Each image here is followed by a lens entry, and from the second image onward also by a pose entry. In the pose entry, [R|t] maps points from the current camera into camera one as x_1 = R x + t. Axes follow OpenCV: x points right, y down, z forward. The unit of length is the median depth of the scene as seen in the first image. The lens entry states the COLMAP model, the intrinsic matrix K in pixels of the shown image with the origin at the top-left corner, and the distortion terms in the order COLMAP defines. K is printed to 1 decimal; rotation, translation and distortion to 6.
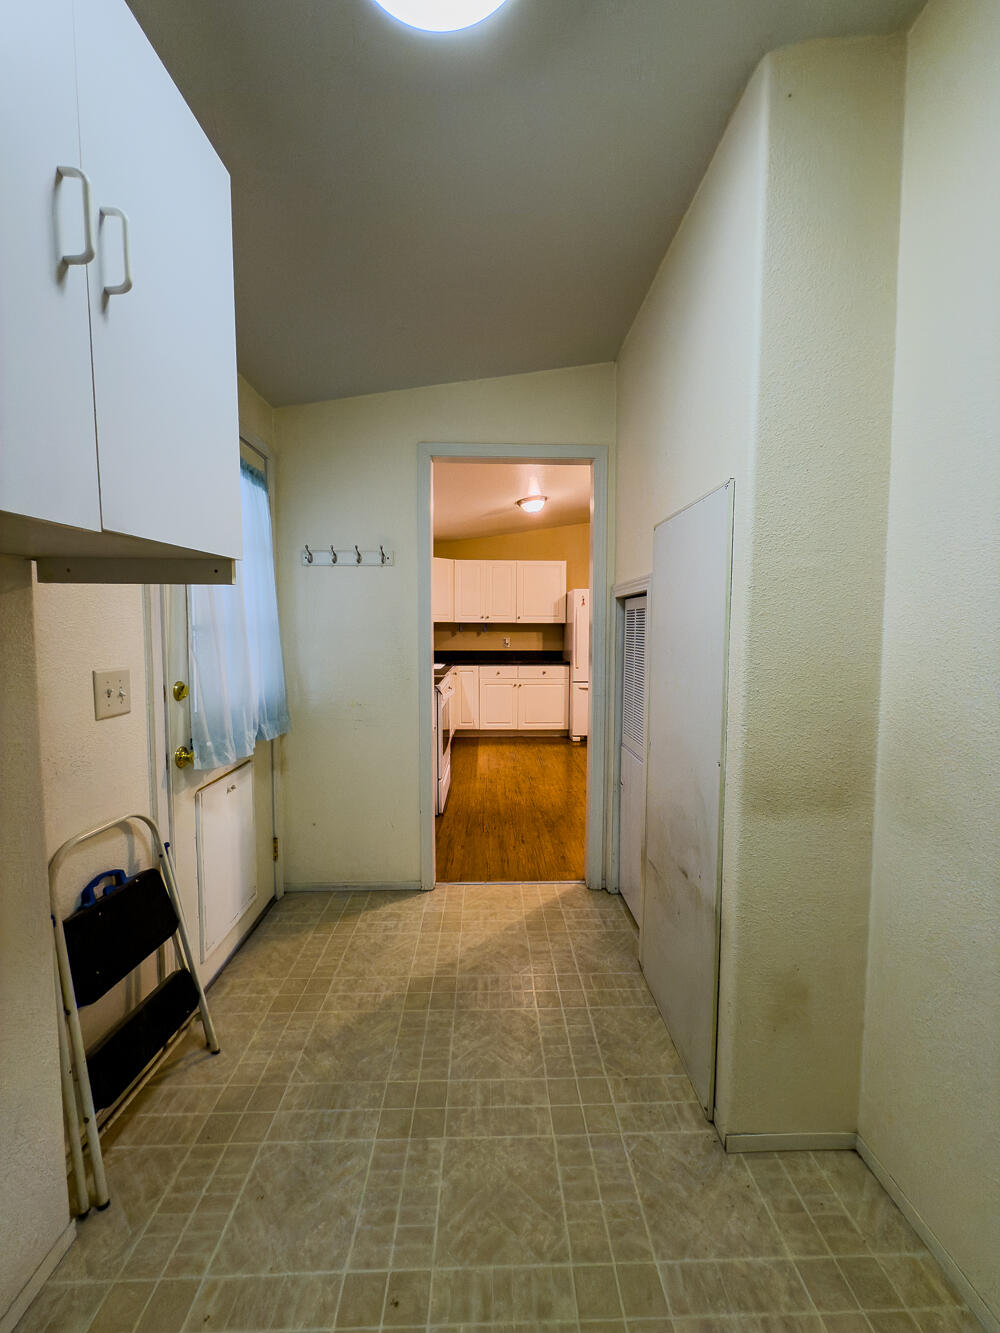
lens RADIAL K [[532.2, 0, 503.6], [0, 532.2, 666.2], [0, 0, 1]] dist [0.000787, 0.000252]
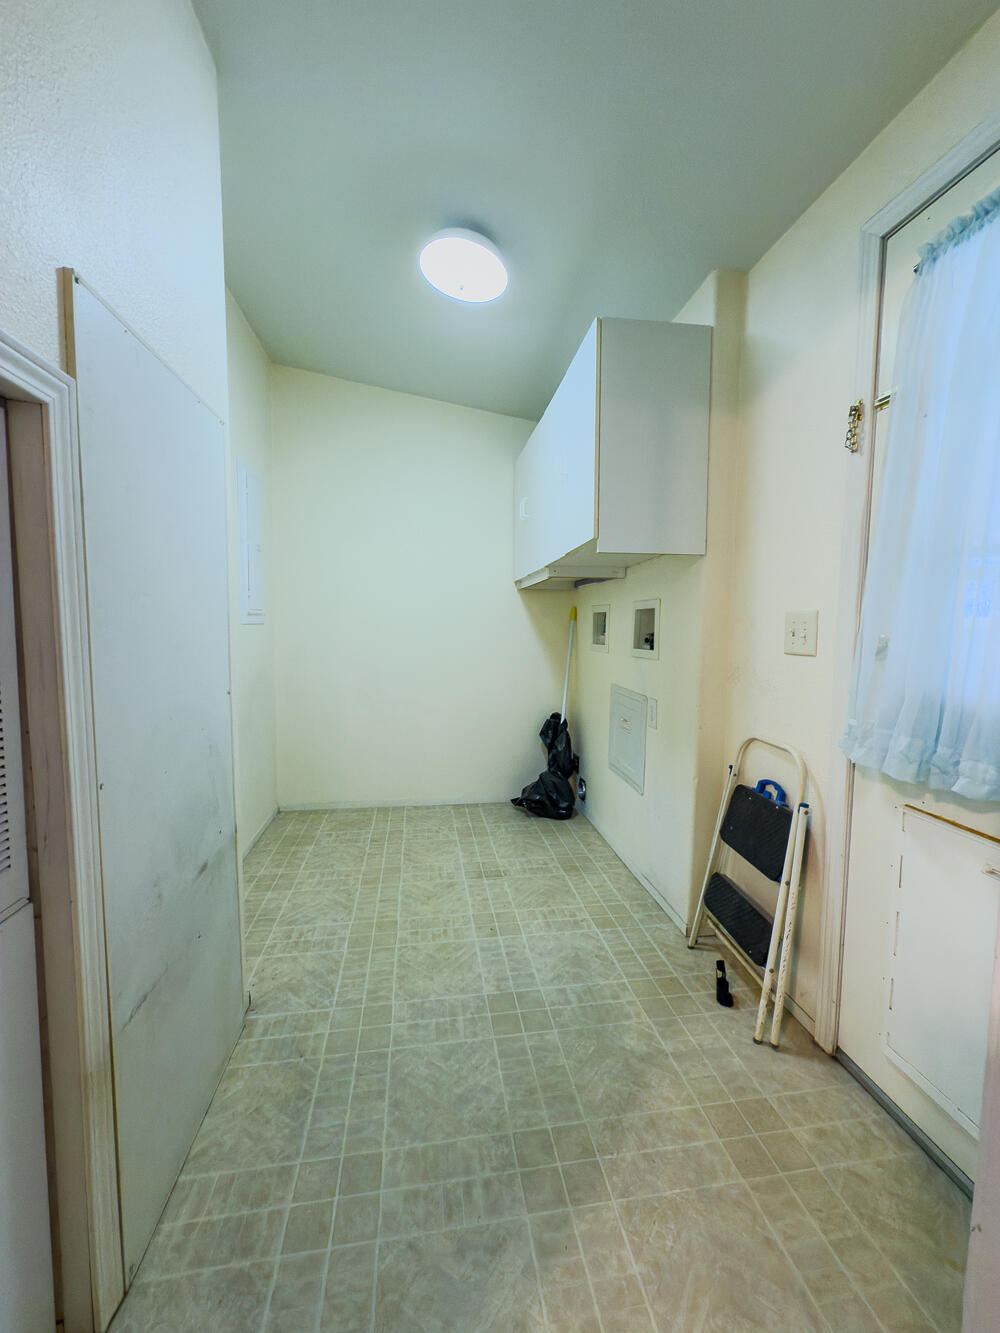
lens RADIAL K [[532.2, 0, 502.4], [0, 532.2, 667.2], [0, 0, 1]] dist [0.000787, 0.000252]
pose [[-0.992222, -0.002510, -0.124456, 0.002853], [-0.022260, 0.987260, 0.157553, -0.038059], [0.122475, 0.159098, -0.979637, 1.946165]]
